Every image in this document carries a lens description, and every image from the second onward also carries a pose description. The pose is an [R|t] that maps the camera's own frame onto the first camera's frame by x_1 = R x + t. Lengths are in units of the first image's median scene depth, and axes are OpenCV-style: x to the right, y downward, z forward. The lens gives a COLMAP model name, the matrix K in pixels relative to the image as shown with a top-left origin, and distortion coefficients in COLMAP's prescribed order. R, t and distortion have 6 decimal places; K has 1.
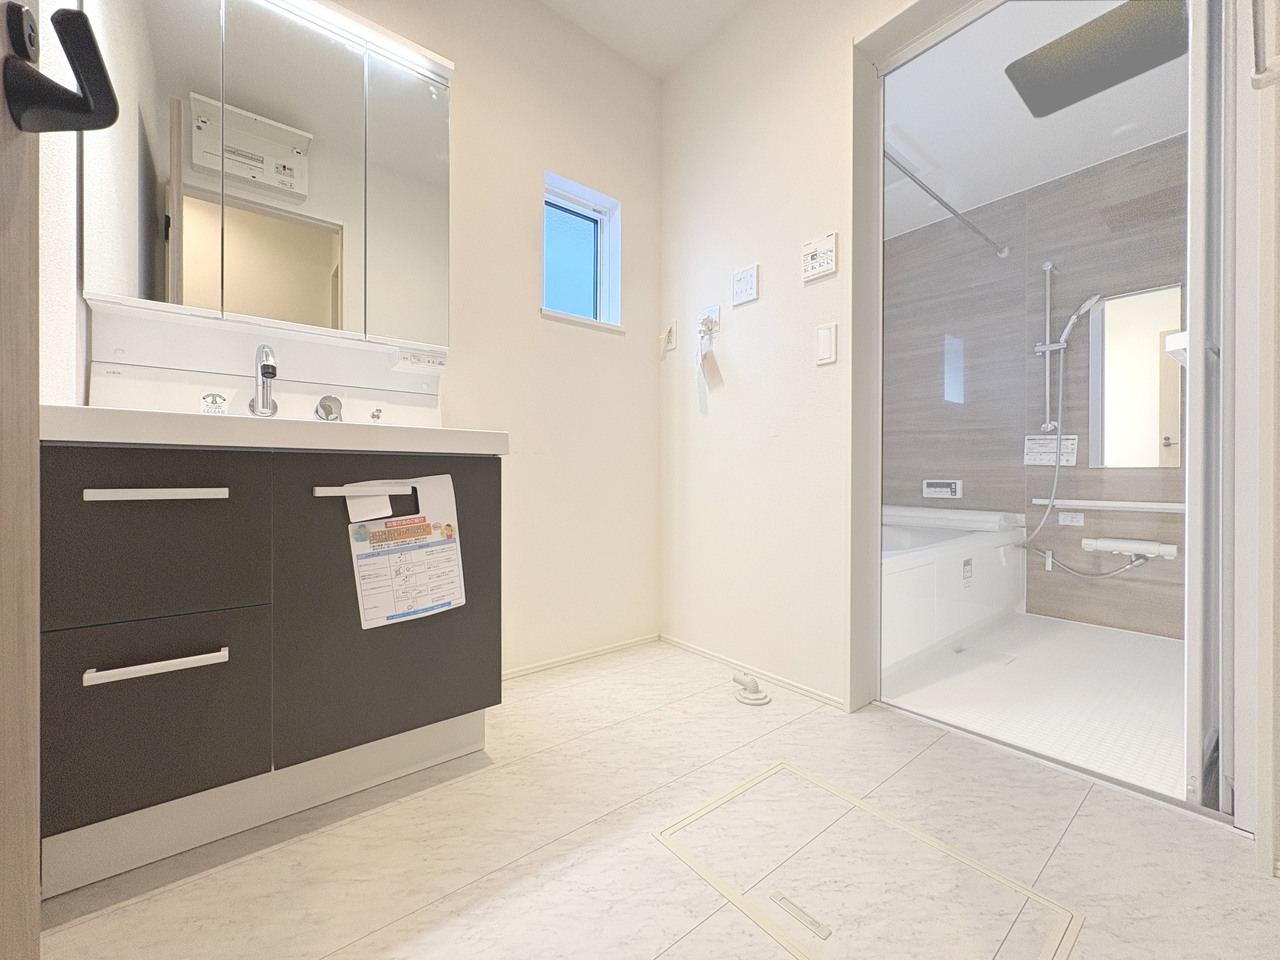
lens RADIAL K [[510.0, 0, 639.5], [0, 510.0, 476.9], [0, 0, 1]] dist [-0.002020, 0.000232]
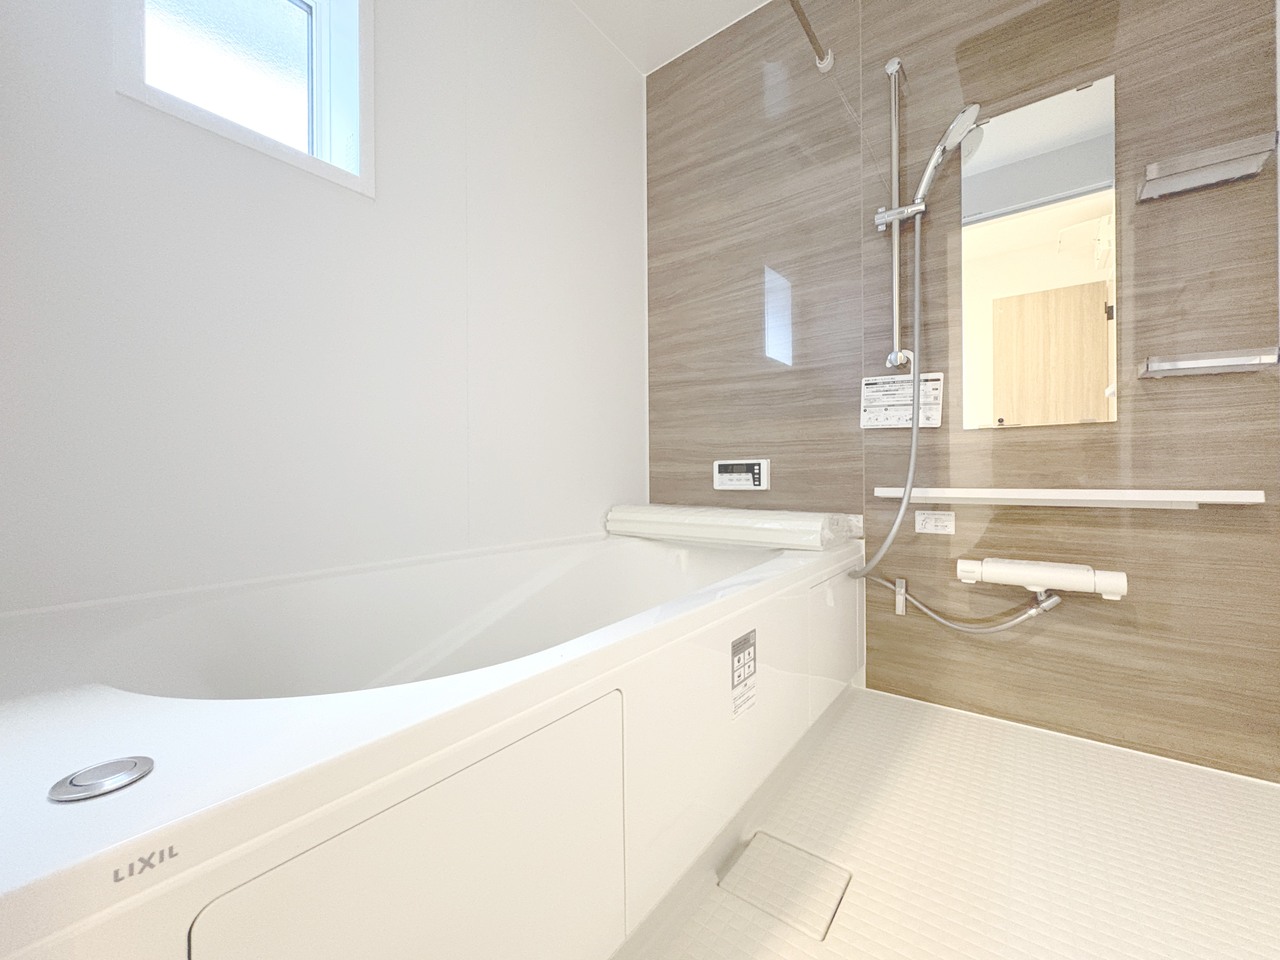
lens RADIAL K [[510.0, 0, 641.3], [0, 510.0, 477.6], [0, 0, 1]] dist [-0.002020, 0.000232]
pose [[0.972102, -0.013475, 0.234172, 0.394069], [0.013067, 0.999909, 0.003297, 0.026651], [-0.234195, -0.000145, 0.972190, 0.519200]]
